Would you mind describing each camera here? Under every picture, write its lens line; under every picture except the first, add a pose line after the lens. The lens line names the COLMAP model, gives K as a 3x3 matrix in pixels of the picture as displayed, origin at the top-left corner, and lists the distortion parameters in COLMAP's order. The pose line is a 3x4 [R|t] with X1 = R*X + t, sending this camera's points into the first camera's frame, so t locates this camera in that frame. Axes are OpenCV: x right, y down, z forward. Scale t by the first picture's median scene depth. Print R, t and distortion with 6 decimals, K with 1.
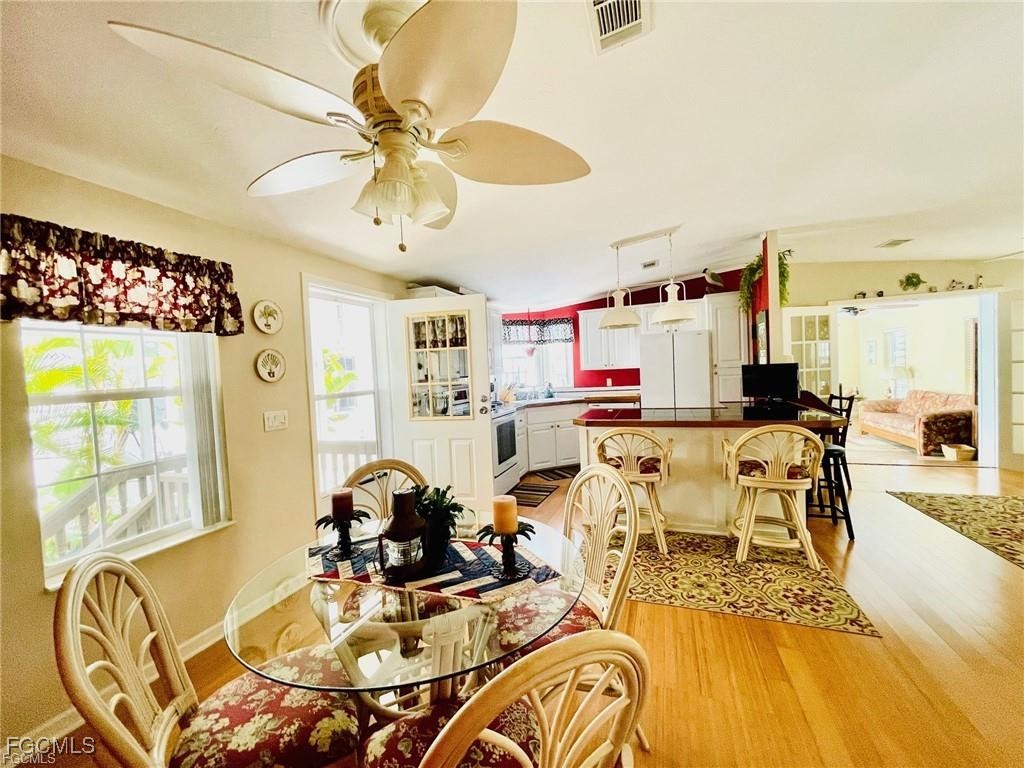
lens RADIAL K [[419.4, 0, 512.0], [0, 419.4, 384.0], [0, 0, 1]] dist [0.001078, -0.000059]
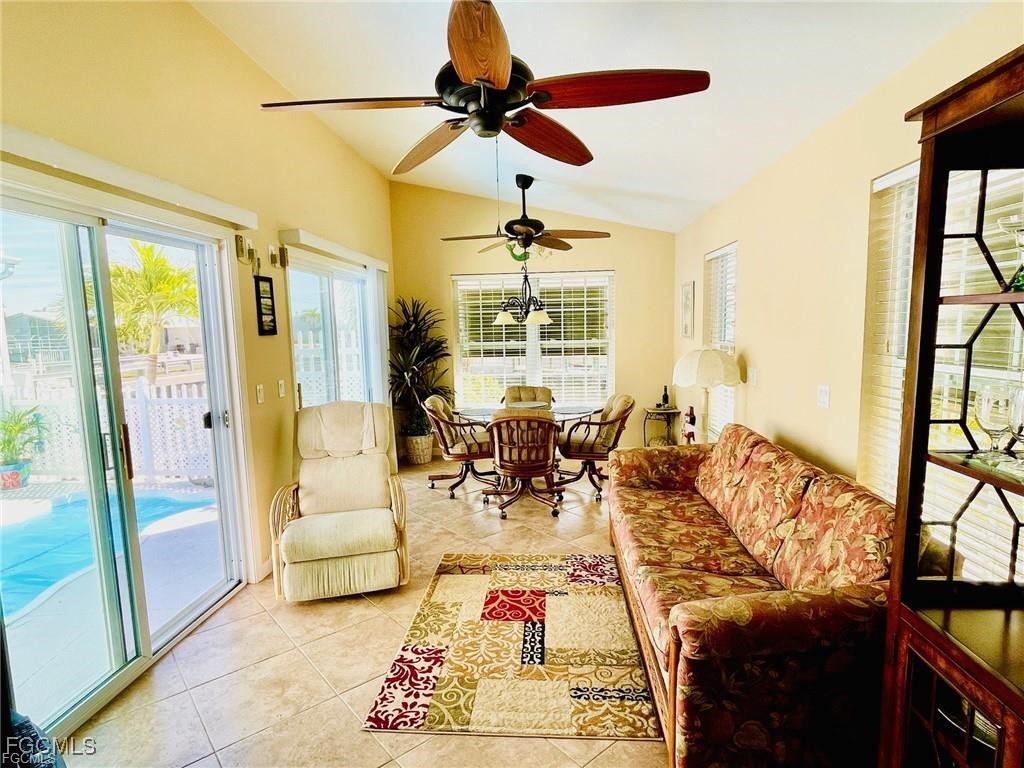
lens RADIAL K [[572.4, 0, 512.0], [0, 572.4, 384.0], [0, 0, 1]] dist [0.000923, 0.000271]
pose [[0.960709, -0.003089, 0.277539, 1.116716], [-0.017052, 0.997392, 0.070128, -0.079299], [-0.277032, -0.072106, 0.958151, 1.045038]]
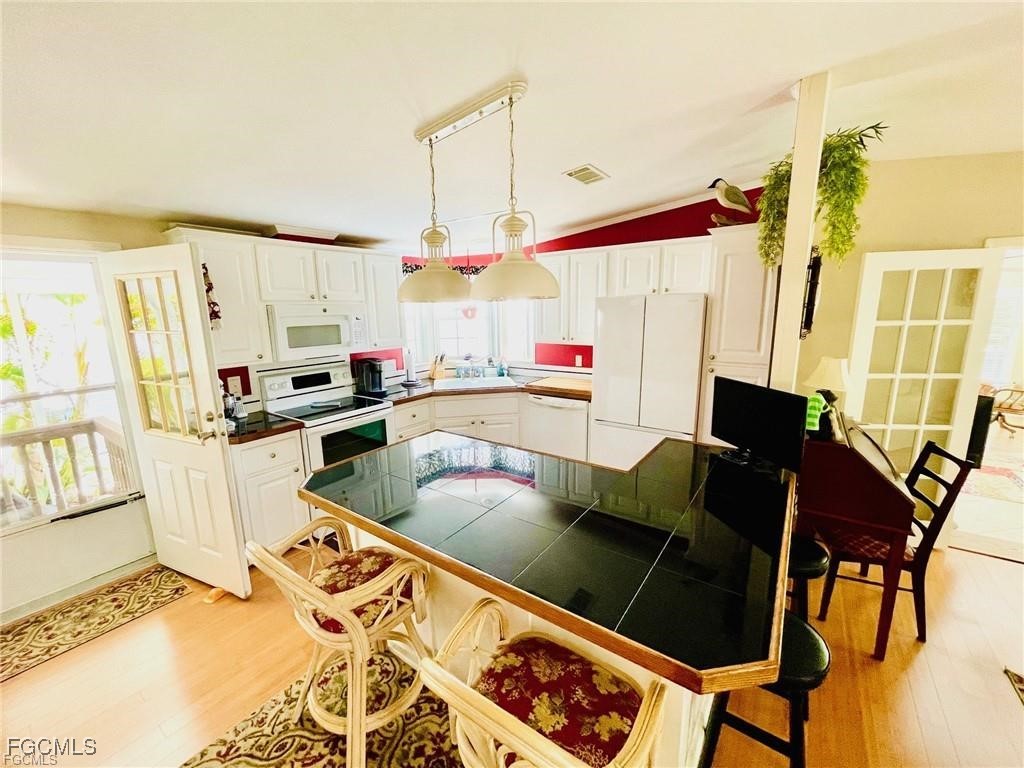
lens RADIAL K [[419.4, 0, 512.0], [0, 419.4, 384.0], [0, 0, 1]] dist [0.001078, -0.000059]
pose [[0.960812, 0.081863, -0.264838, 0.424392], [-0.038367, 0.985476, 0.165424, -0.104332], [0.274534, -0.148780, 0.949998, 0.417097]]
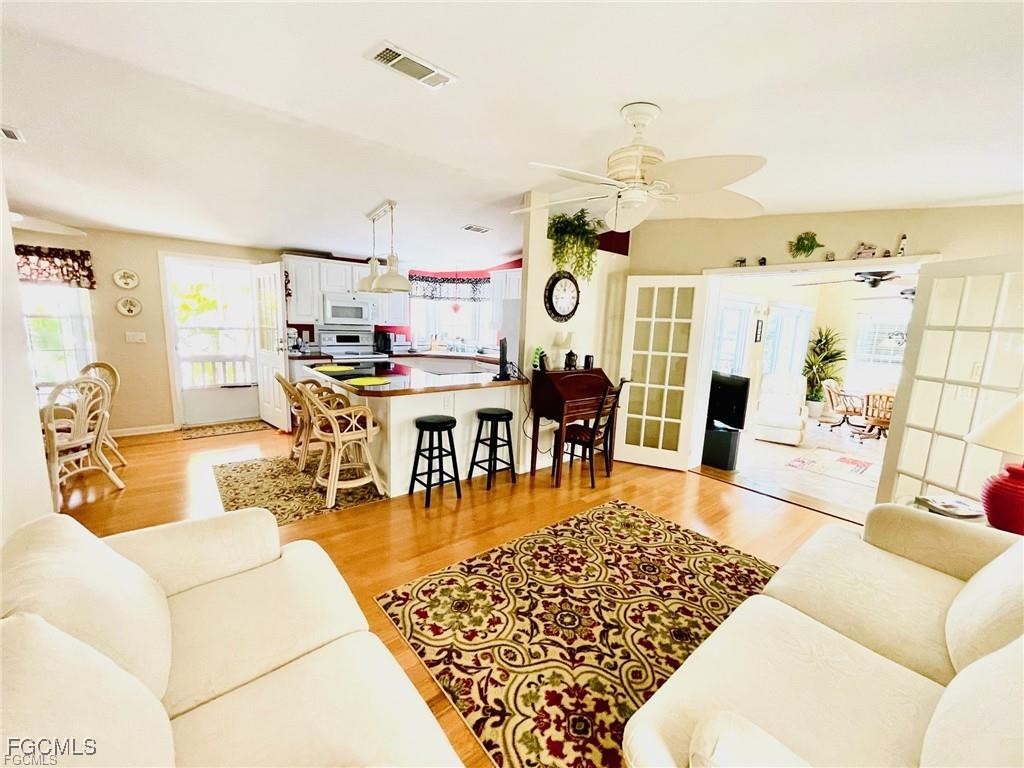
lens RADIAL K [[408.7, 0, 512.0], [0, 408.7, 384.0], [0, 0, 1]] dist [-0.001480, -0.000283]
pose [[0.859555, 0.160491, -0.485189, 0.990128], [-0.095356, 0.983103, 0.156258, -0.083009], [0.502068, -0.088046, 0.860334, 0.164516]]
